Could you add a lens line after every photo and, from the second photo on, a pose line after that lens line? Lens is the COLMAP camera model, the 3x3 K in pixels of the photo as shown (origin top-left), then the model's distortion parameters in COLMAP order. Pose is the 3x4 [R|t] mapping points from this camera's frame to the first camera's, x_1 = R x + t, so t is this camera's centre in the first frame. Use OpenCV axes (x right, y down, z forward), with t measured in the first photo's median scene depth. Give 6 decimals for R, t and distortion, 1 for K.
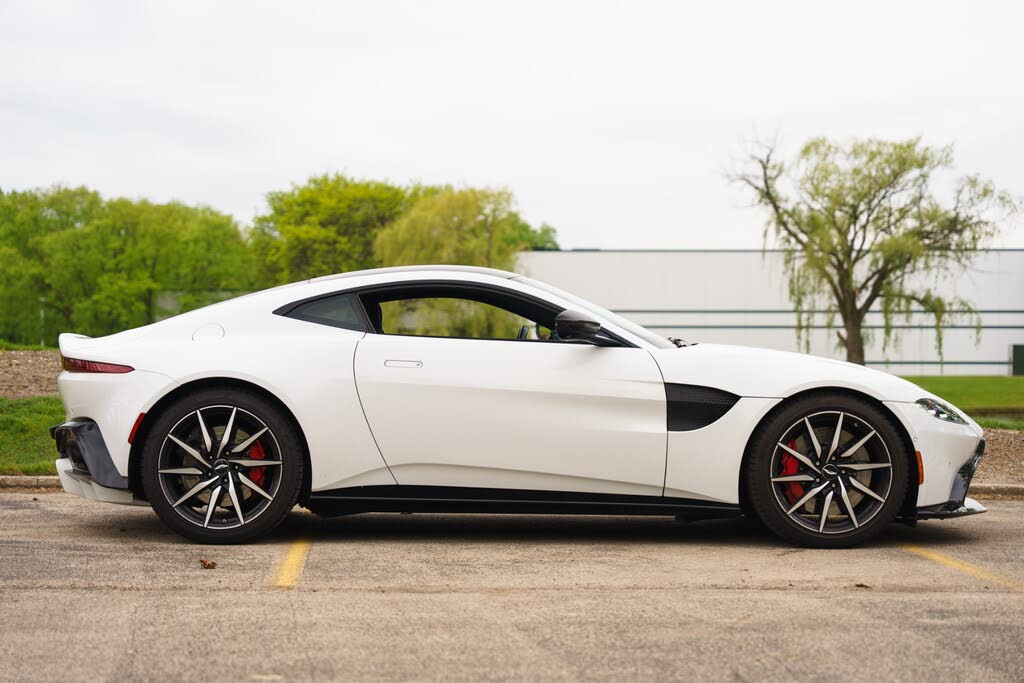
lens RADIAL K [[1978.9, 0, 528.4], [0, 1978.9, 320.9], [0, 0, 1]] dist [0.051247, 0.000000]
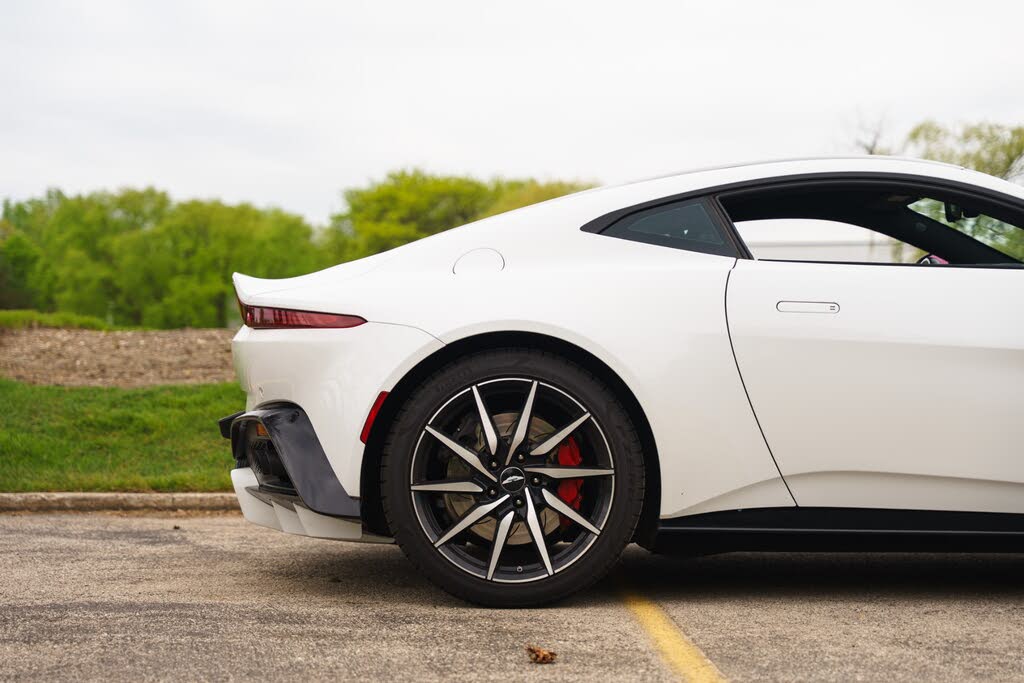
lens RADIAL K [[1978.9, 0, 542.7], [0, 1978.9, 354.7], [0, 0, 1]] dist [0.051247, 0.000000]
pose [[0.999595, -0.013238, -0.025175, -0.129081], [0.013630, 0.999788, 0.015455, 0.026072], [0.024965, -0.015792, 0.999564, 0.392929]]
